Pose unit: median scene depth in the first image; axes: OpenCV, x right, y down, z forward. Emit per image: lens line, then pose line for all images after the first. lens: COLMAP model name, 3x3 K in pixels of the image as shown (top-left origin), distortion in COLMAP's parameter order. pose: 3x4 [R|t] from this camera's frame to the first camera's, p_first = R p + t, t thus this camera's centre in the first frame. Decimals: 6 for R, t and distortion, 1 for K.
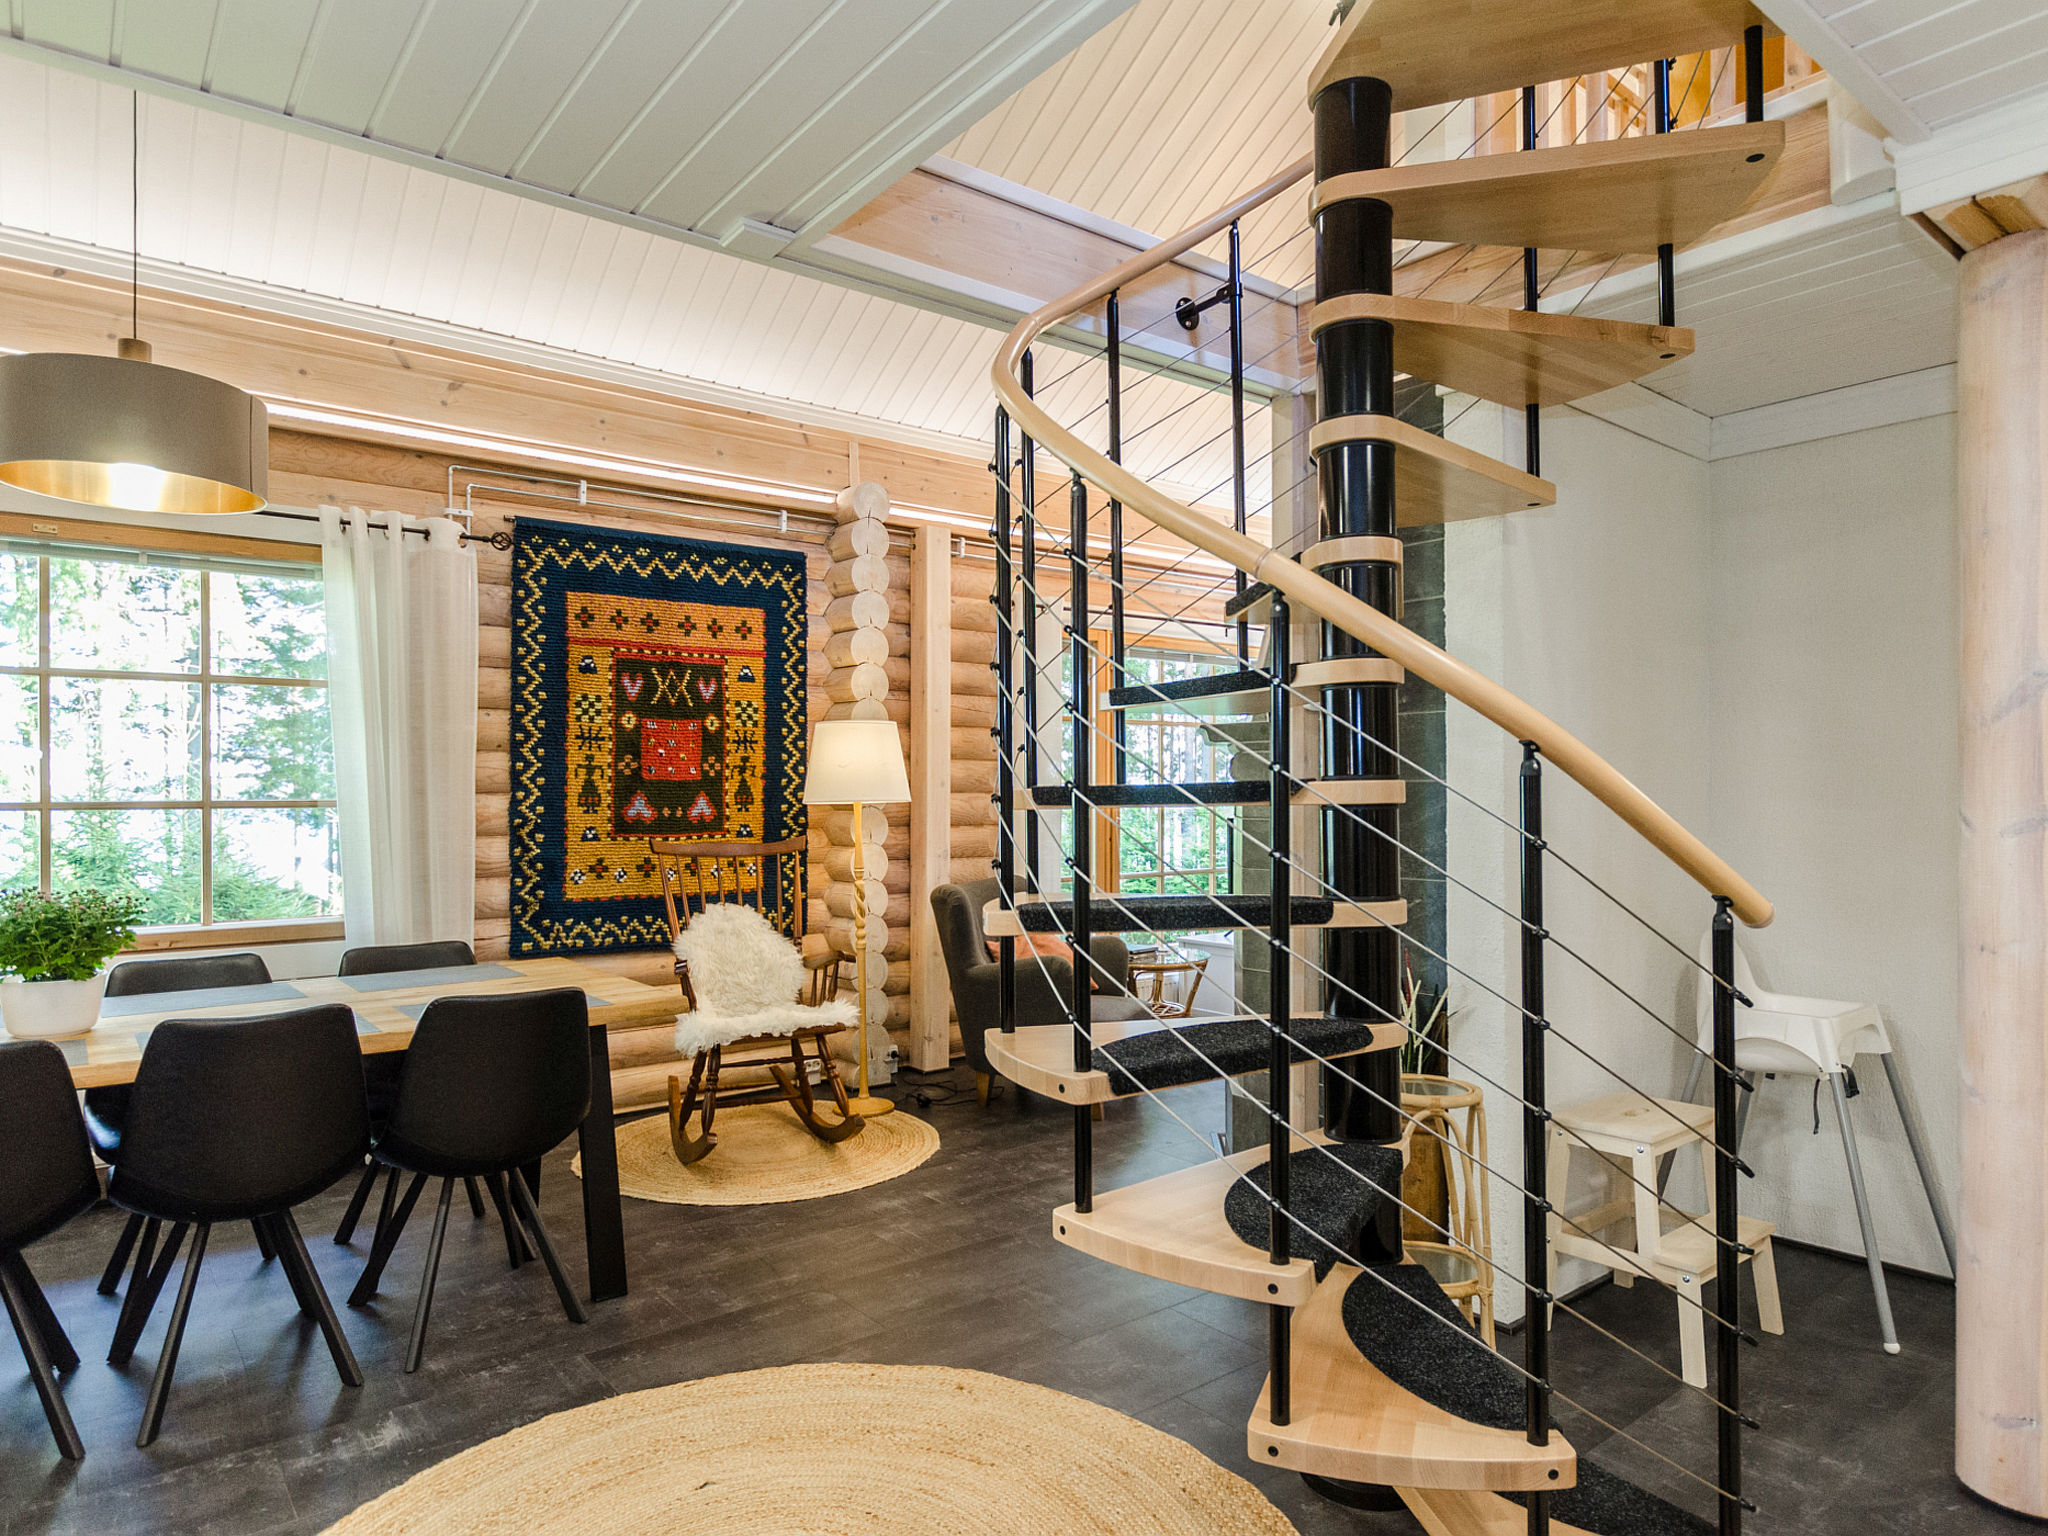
lens RADIAL K [[1225.2, 0, 1024.0], [0, 1225.2, 768.0], [0, 0, 1]] dist [0.003612, 0.000800]
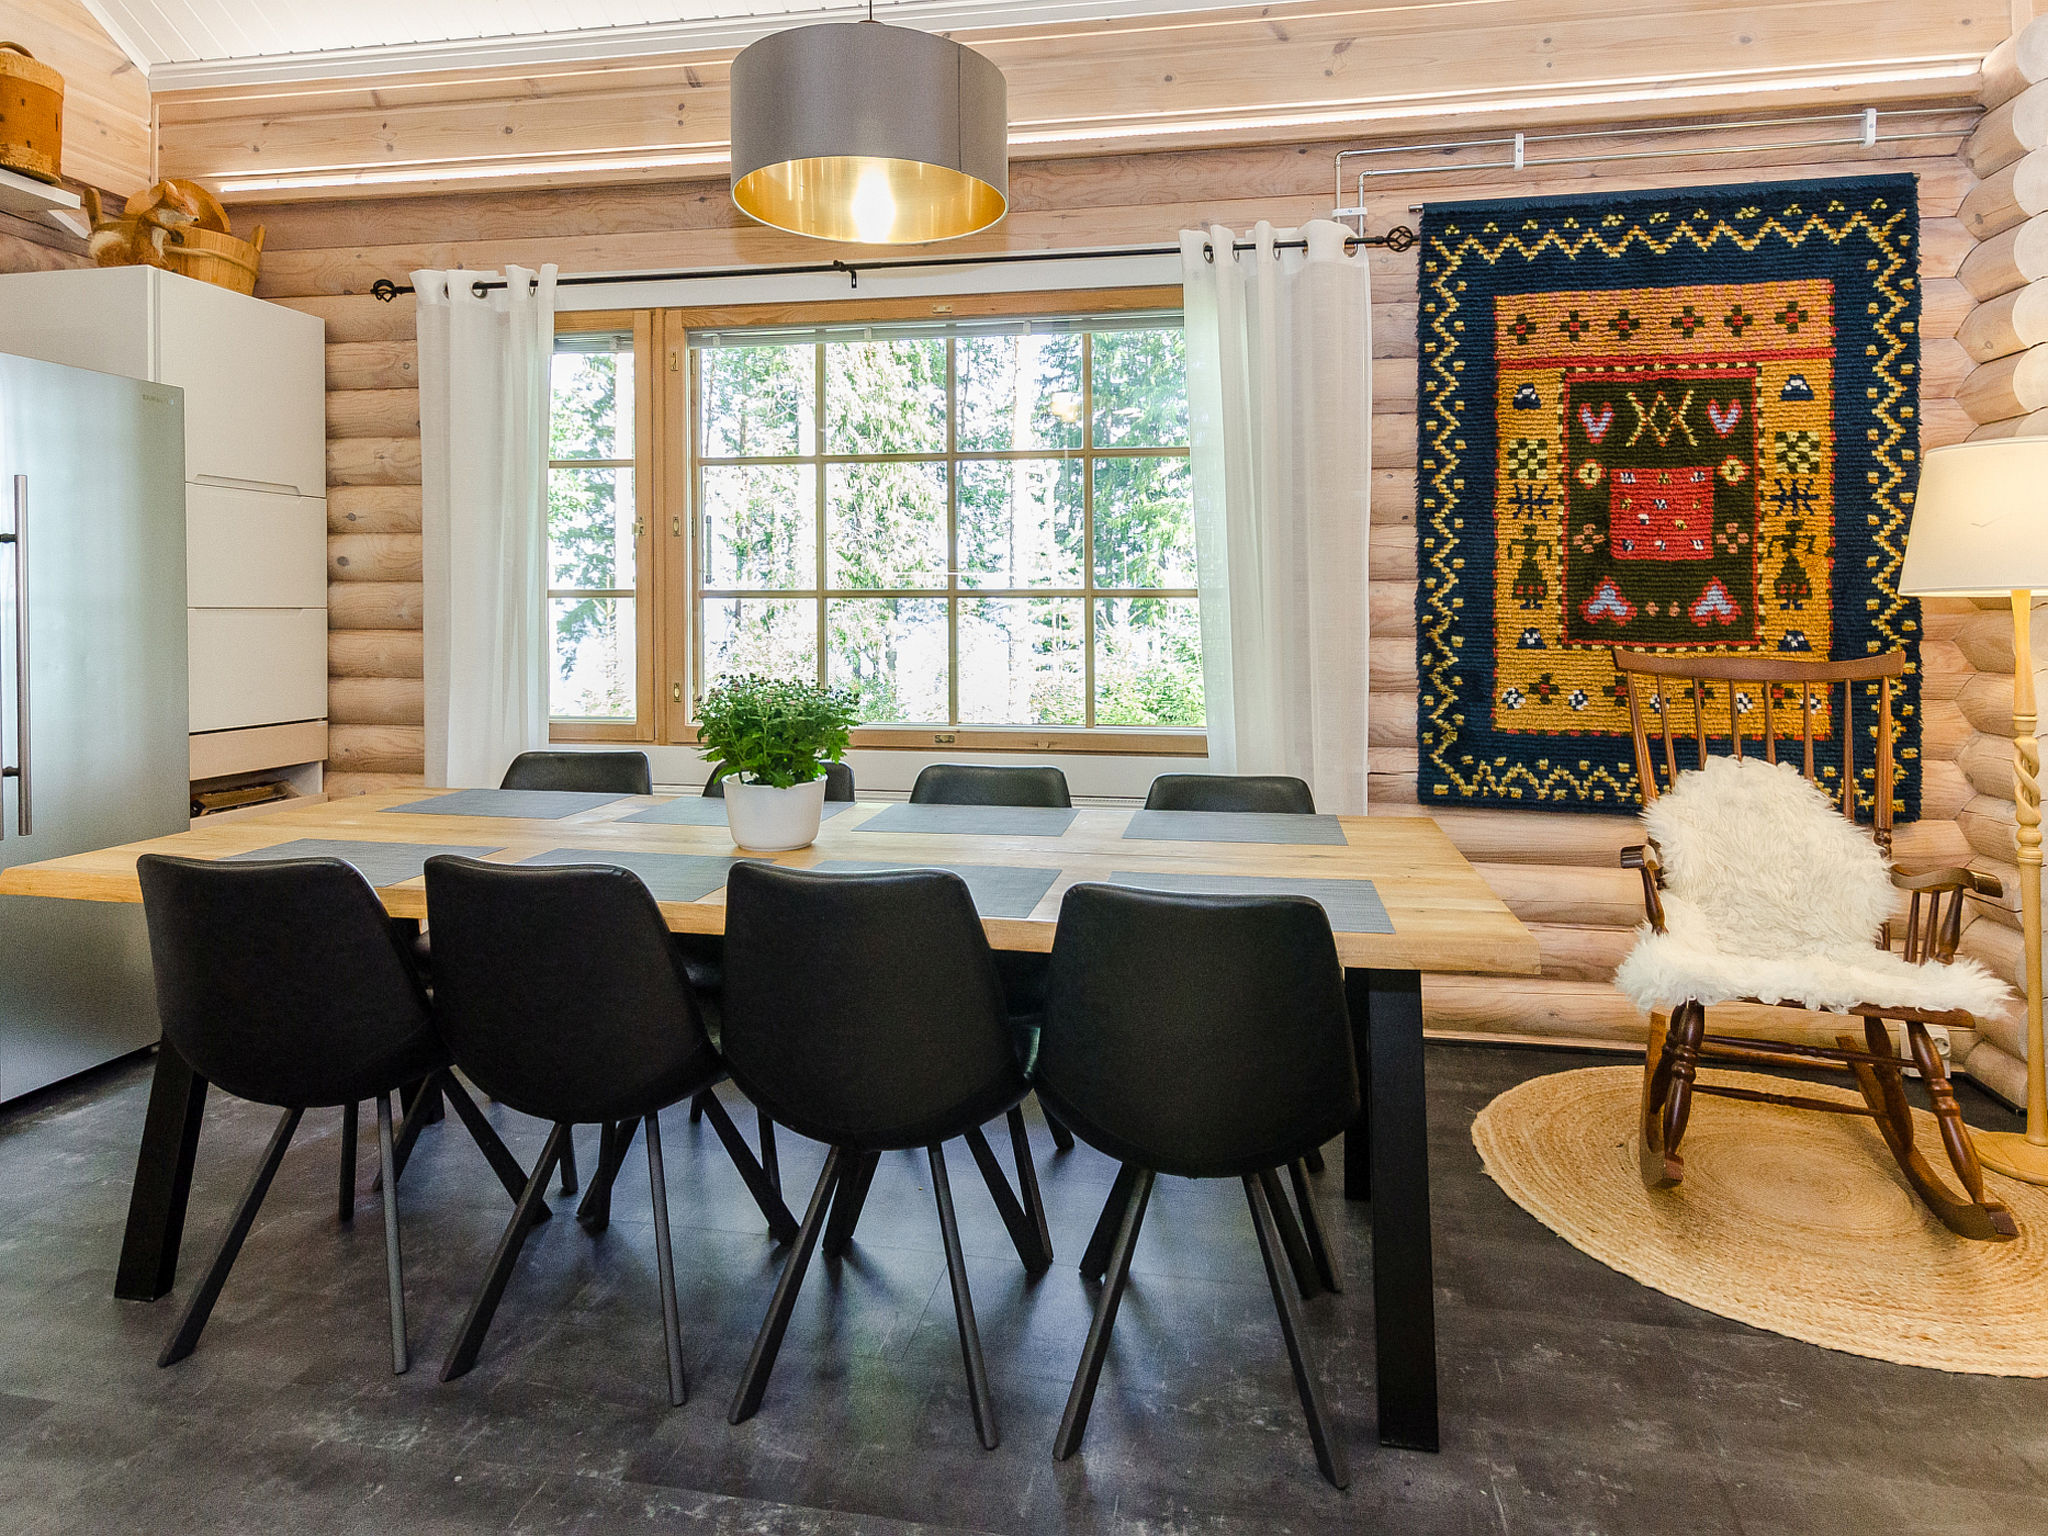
lens RADIAL K [[1222.8, 0, 1029.0], [0, 1222.8, 601.8], [0, 0, 1]] dist [0.008990, -0.003244]
pose [[0.658724, 0.000355, -0.752385, -0.016917], [0.011417, 0.999880, 0.010468, 0.022118], [0.752298, -0.015486, 0.658641, 0.322463]]
